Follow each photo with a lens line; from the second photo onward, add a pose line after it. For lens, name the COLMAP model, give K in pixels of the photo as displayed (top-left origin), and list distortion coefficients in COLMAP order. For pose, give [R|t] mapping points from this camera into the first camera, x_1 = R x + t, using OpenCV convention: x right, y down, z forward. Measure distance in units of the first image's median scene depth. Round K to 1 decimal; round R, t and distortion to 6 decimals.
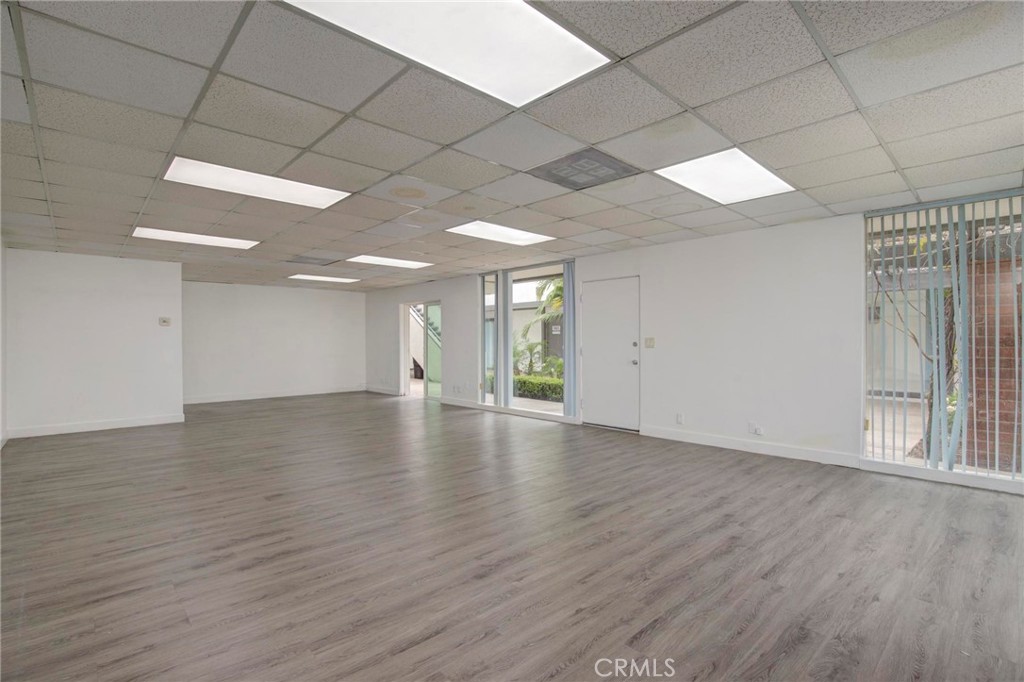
lens RADIAL K [[473.3, 0, 514.8], [0, 473.3, 340.5], [0, 0, 1]] dist [-0.034413, 0.007144]
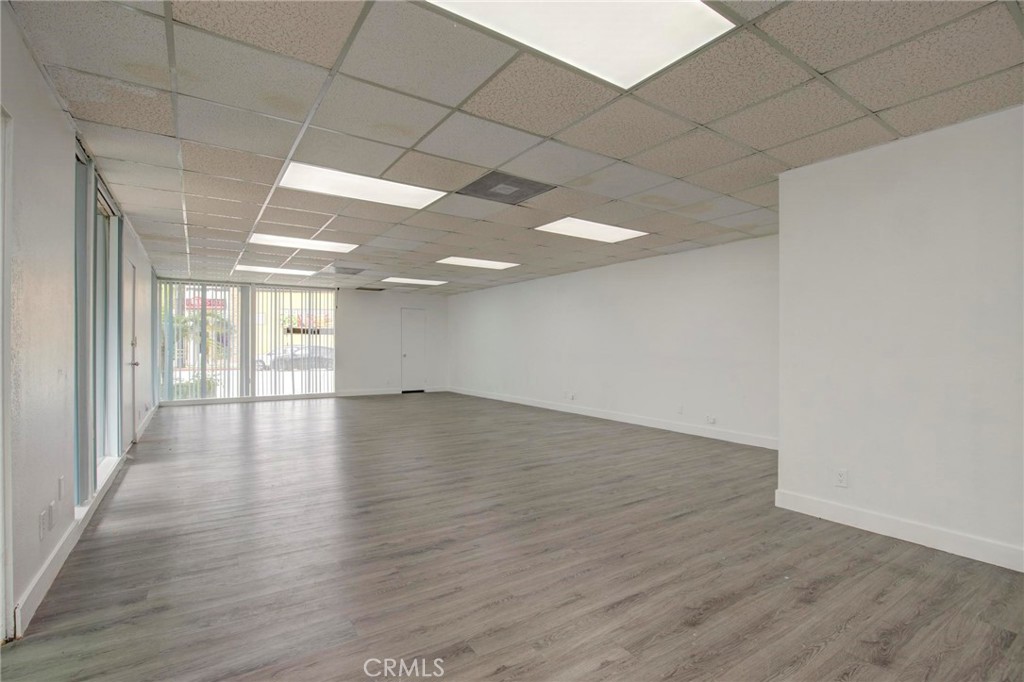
lens RADIAL K [[470.8, 0, 506.2], [0, 470.8, 343.6], [0, 0, 1]] dist [-0.040606, 0.008546]
pose [[-0.984581, -0.000972, 0.174928, -0.144687], [-0.000974, 1.000000, 0.000076, 0.031438], [-0.174928, -0.000096, -0.984581, 5.704768]]
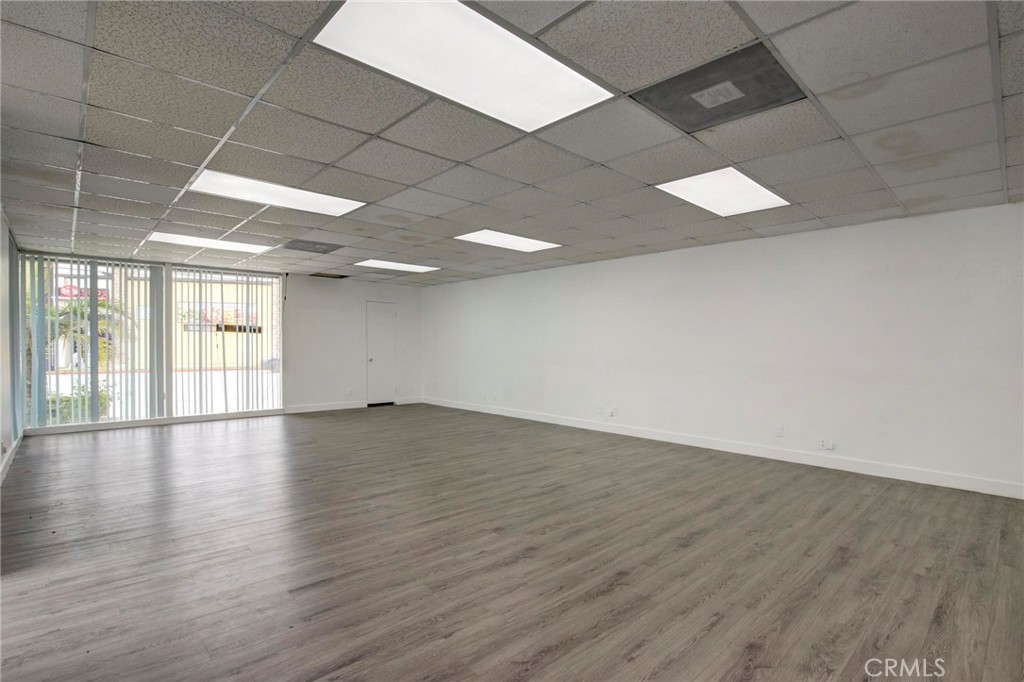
lens RADIAL K [[480.8, 0, 513.3], [0, 480.8, 348.5], [0, 0, 1]] dist [-0.038716, 0.007241]
pose [[-0.999982, -0.005357, 0.002642, 1.168024], [-0.005325, 0.999914, 0.012003, -0.015754], [-0.002706, 0.011988, -0.999924, 4.535928]]
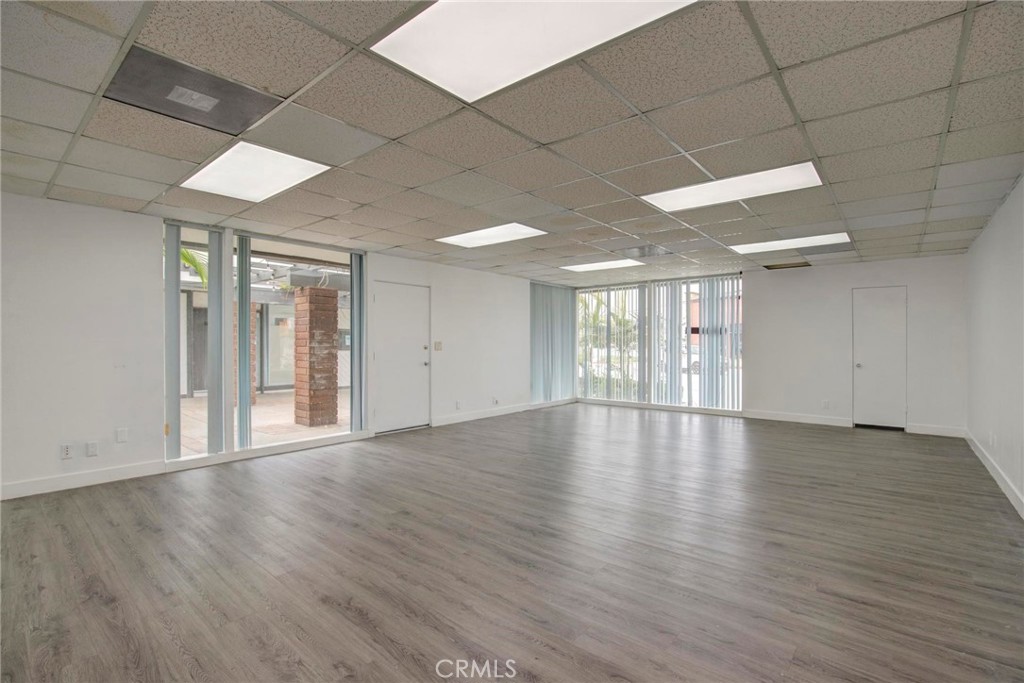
lens RADIAL K [[473.3, 0, 514.8], [0, 473.3, 341.0], [0, 0, 1]] dist [-0.034413, 0.007144]
pose [[-0.120752, 0.007403, 0.992655, -1.567662], [0.003182, 0.999970, -0.007070, 0.002420], [-0.992678, 0.002304, -0.120772, 1.670505]]
